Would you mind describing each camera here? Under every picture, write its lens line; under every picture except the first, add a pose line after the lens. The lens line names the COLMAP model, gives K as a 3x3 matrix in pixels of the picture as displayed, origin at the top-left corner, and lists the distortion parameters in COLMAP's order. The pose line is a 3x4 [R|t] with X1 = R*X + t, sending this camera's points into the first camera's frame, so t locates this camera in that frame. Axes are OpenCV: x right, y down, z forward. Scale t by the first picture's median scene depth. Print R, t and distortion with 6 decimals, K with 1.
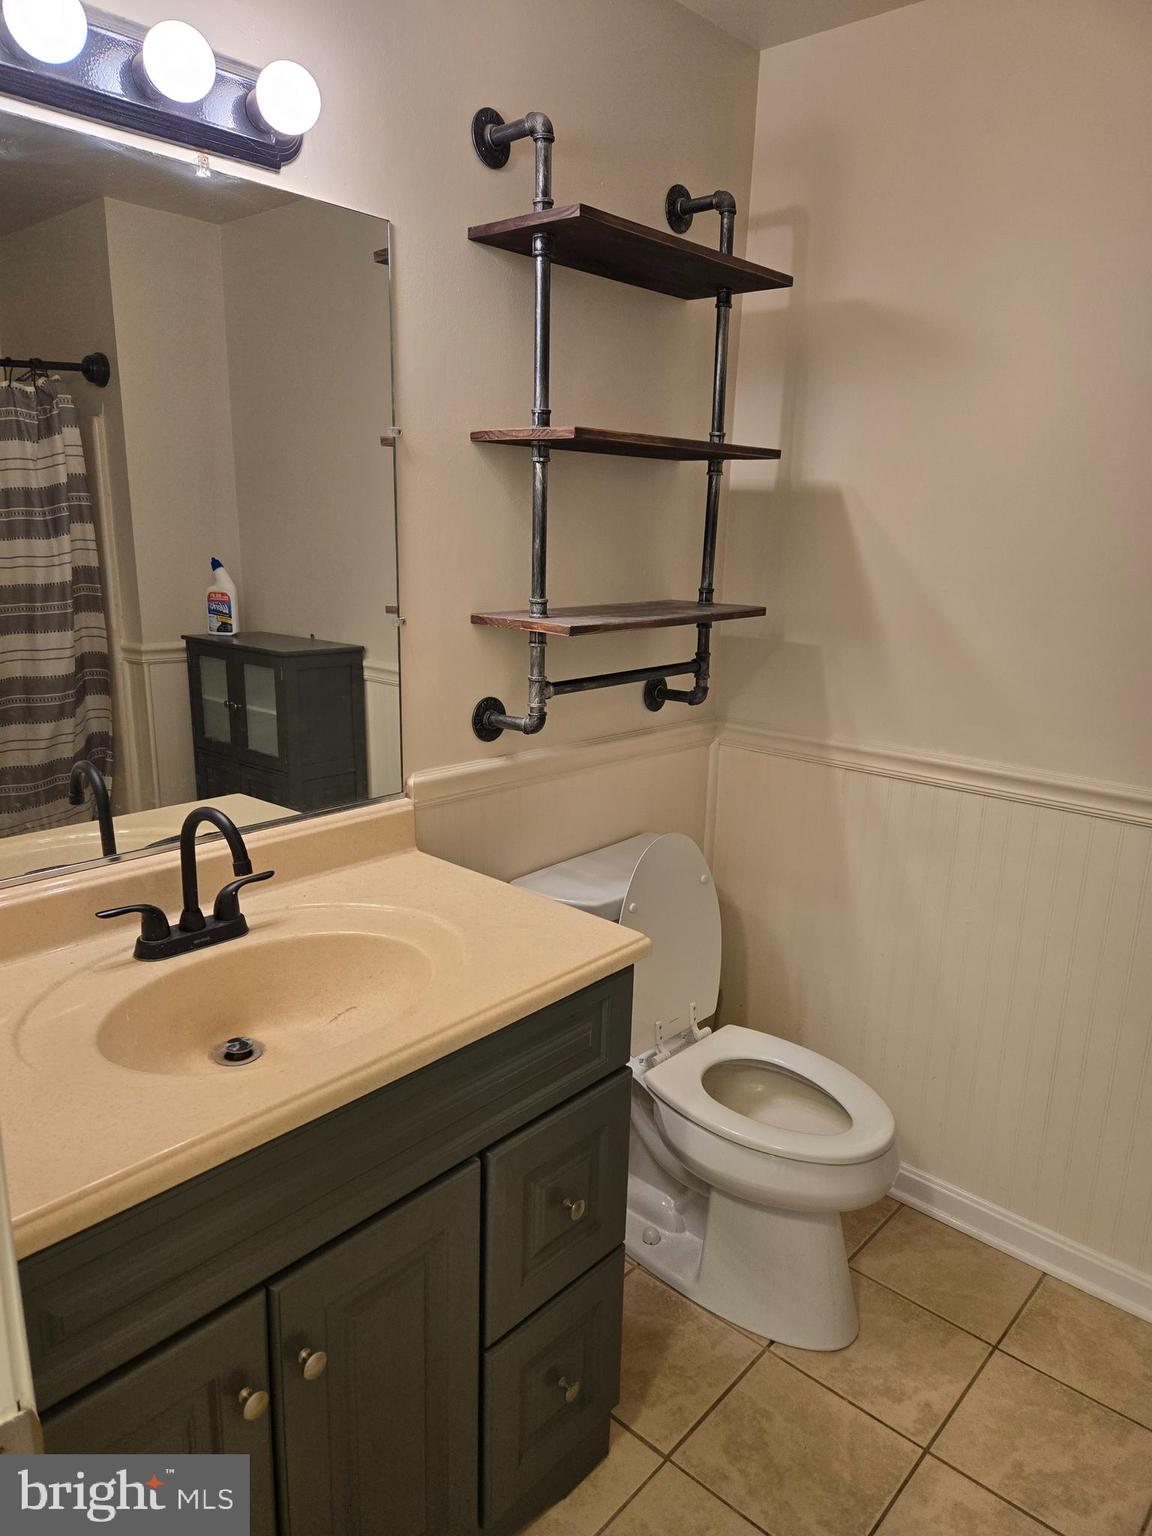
lens RADIAL K [[1024.3, 0, 575.5], [0, 1024.3, 771.7], [0, 0, 1]] dist [0.079346, -0.058034]
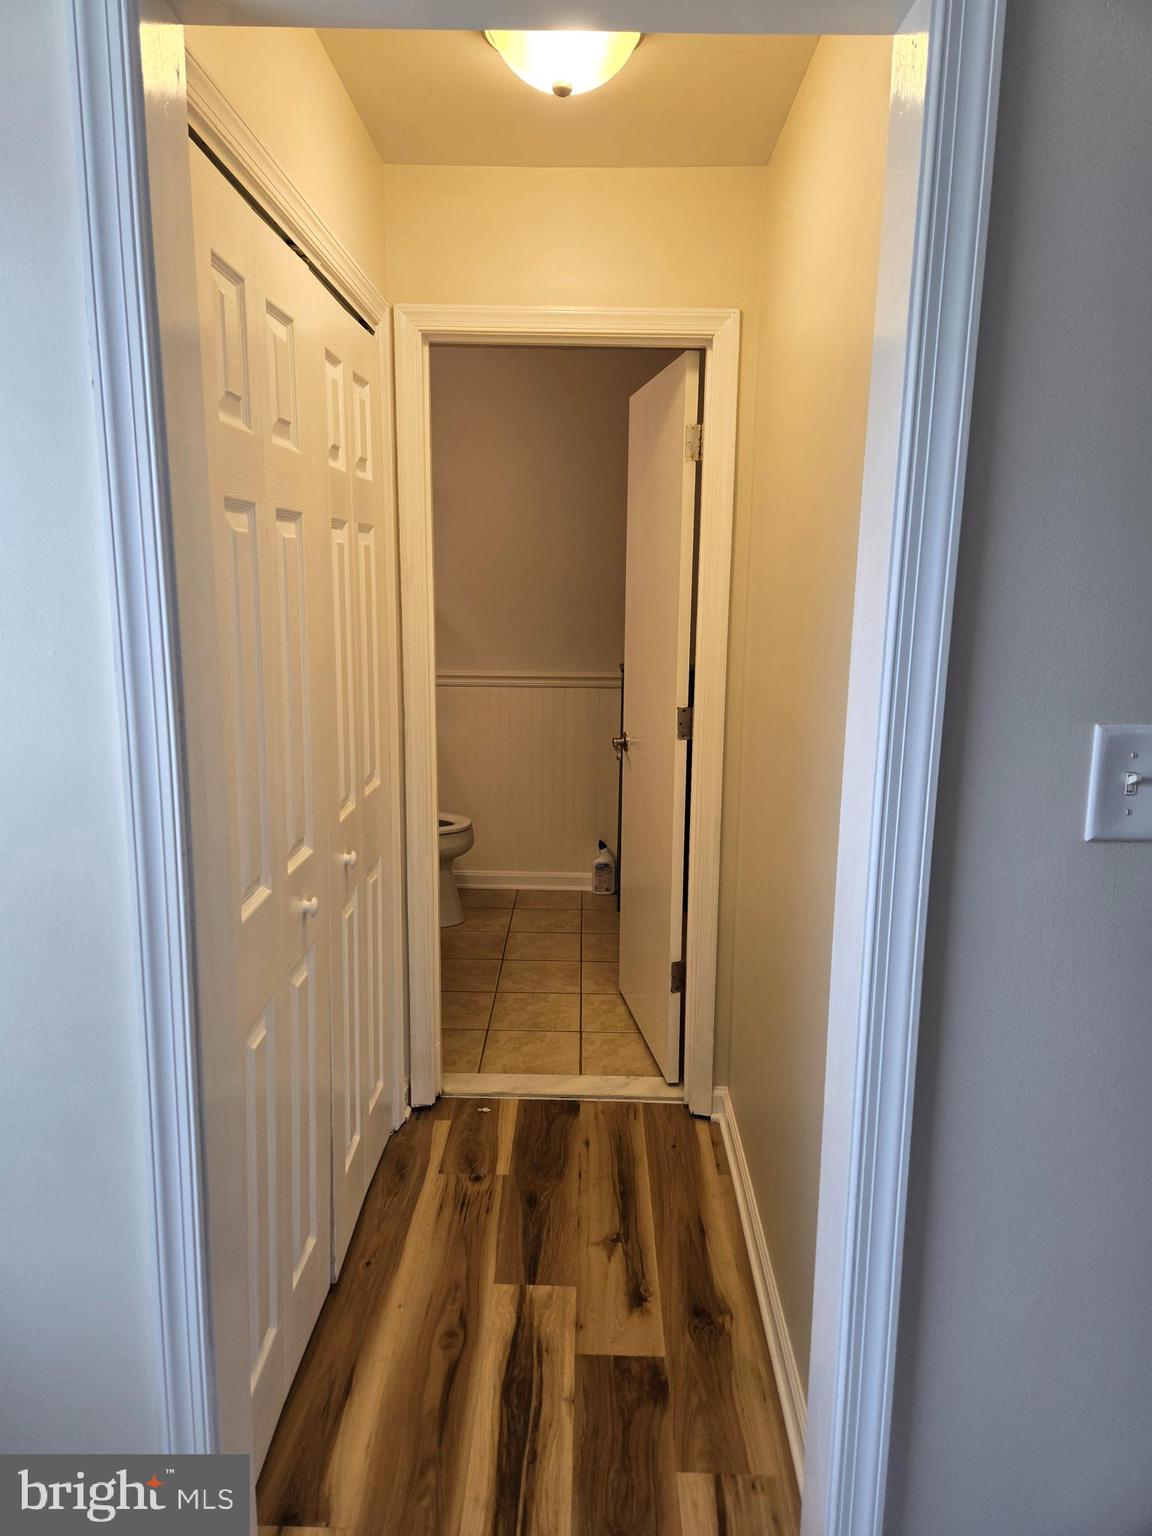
lens RADIAL K [[1024.3, 0, 575.1], [0, 1024.3, 764.0], [0, 0, 1]] dist [0.079346, -0.058034]
pose [[0.743904, -0.134432, 0.654626, -0.964036], [0.166284, 0.985985, 0.013517, 0.201715], [-0.647269, 0.098799, 0.755832, -0.883346]]
